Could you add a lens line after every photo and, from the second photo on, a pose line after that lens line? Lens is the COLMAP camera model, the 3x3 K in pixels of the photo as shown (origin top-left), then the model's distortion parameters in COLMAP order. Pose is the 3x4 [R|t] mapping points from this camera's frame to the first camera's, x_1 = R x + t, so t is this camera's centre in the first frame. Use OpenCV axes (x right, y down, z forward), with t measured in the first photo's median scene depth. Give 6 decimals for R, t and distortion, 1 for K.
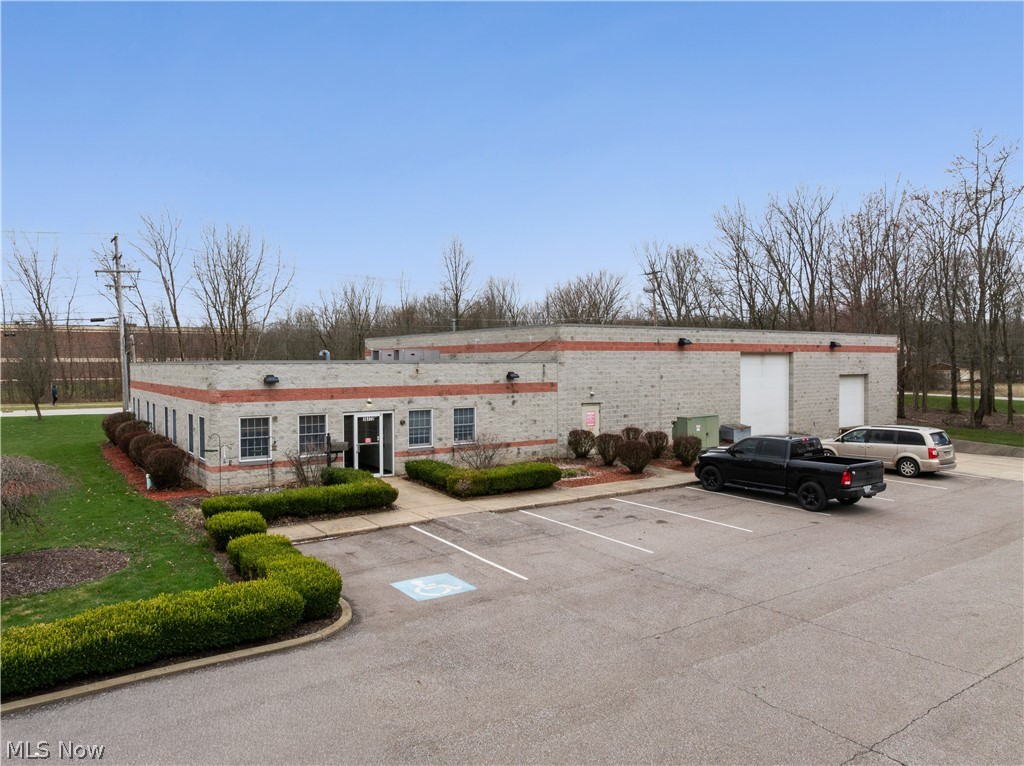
lens RADIAL K [[724.9, 0, 512.0], [0, 724.9, 383.0], [0, 0, 1]] dist [-0.026308, -0.001631]
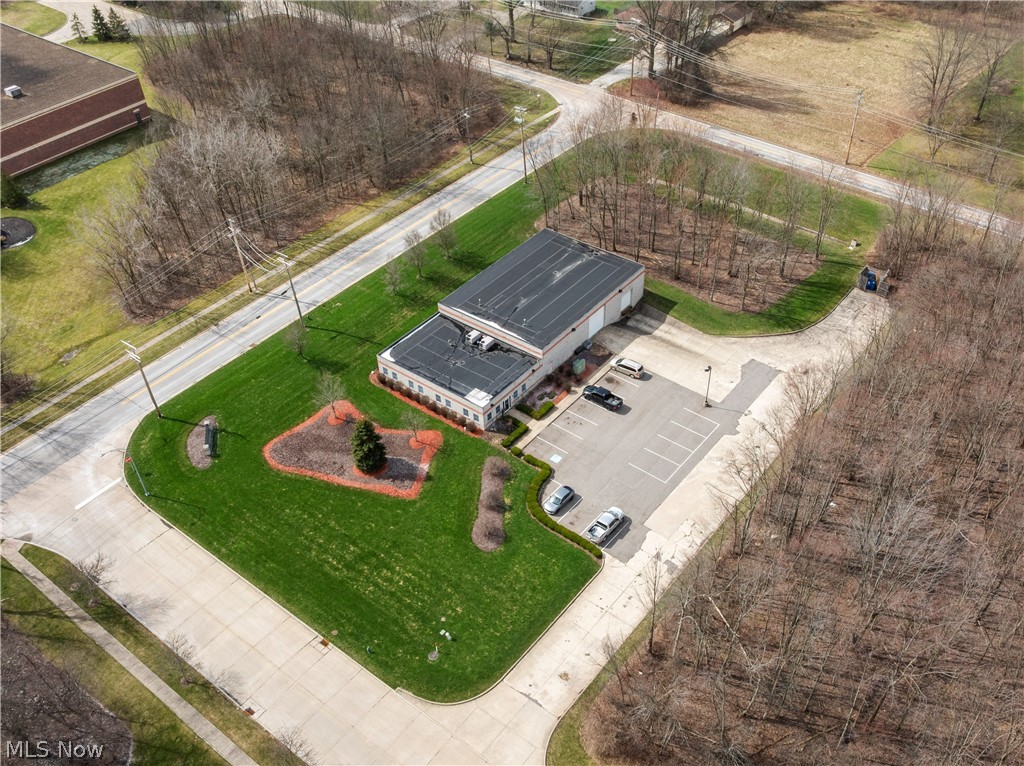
lens RADIAL K [[979.9, 0, 512.0], [0, 979.9, 383.0], [0, 0, 1]] dist [-0.001438, -0.005486]
pose [[0.953895, -0.207754, 0.216618, -1.211681], [0.035154, 0.794086, 0.606788, -3.029692], [-0.298076, -0.571197, 0.764778, -2.838725]]
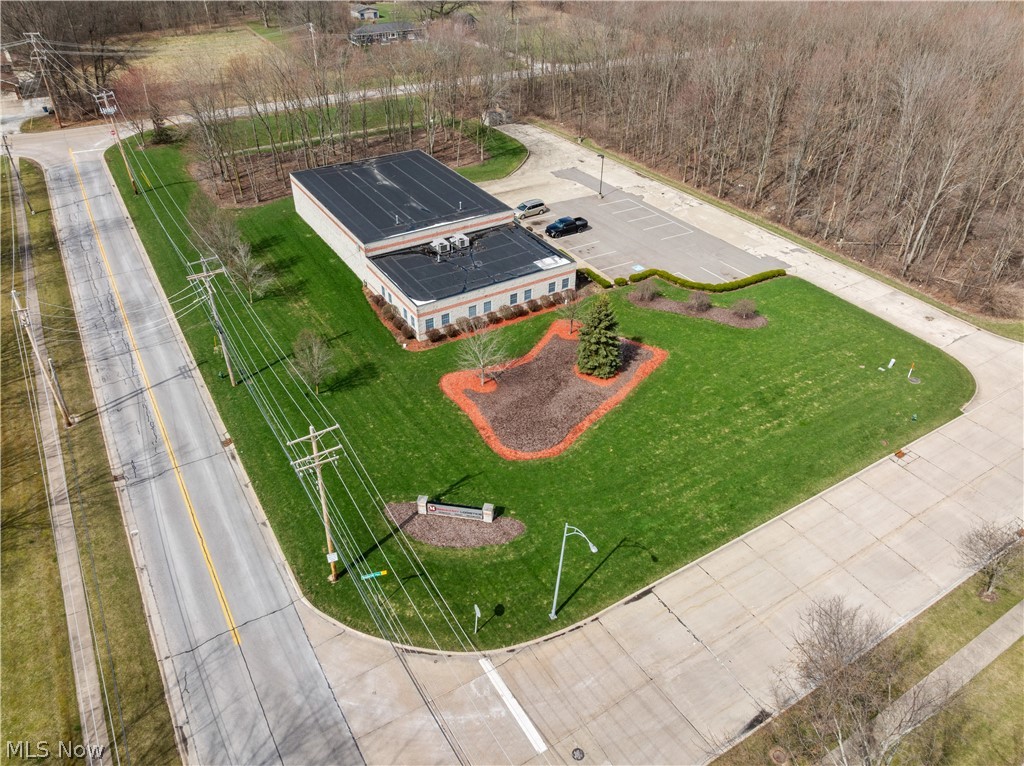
lens RADIAL K [[724.9, 0, 512.0], [0, 724.9, 383.0], [0, 0, 1]] dist [-0.026308, -0.001631]
pose [[0.047734, -0.579691, 0.813437, -3.031162], [0.034133, 0.814836, 0.578685, -1.361272], [-0.998277, 0.000142, 0.058682, 0.855126]]
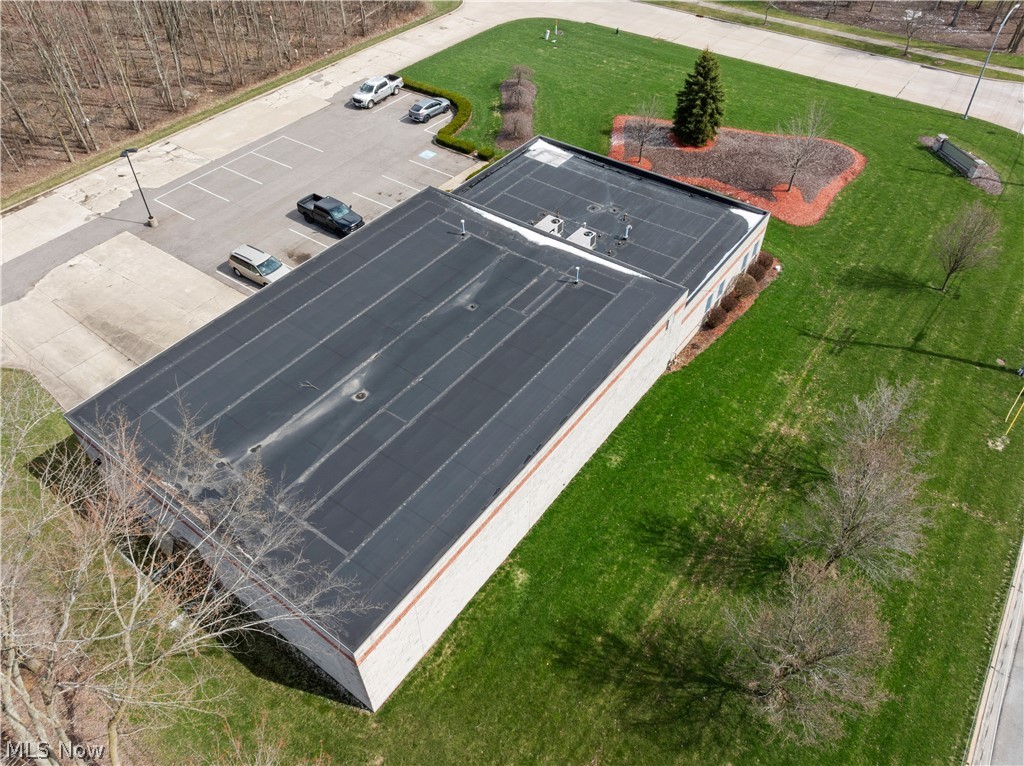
lens RADIAL K [[731.3, 0, 512.0], [0, 731.3, 383.0], [0, 0, 1]] dist [-0.040101, 0.005142]
pose [[-0.943246, 0.235469, -0.234180, 0.404334], [-0.010268, 0.684148, 0.729271, -1.114508], [0.331935, 0.690287, -0.642903, 2.620388]]
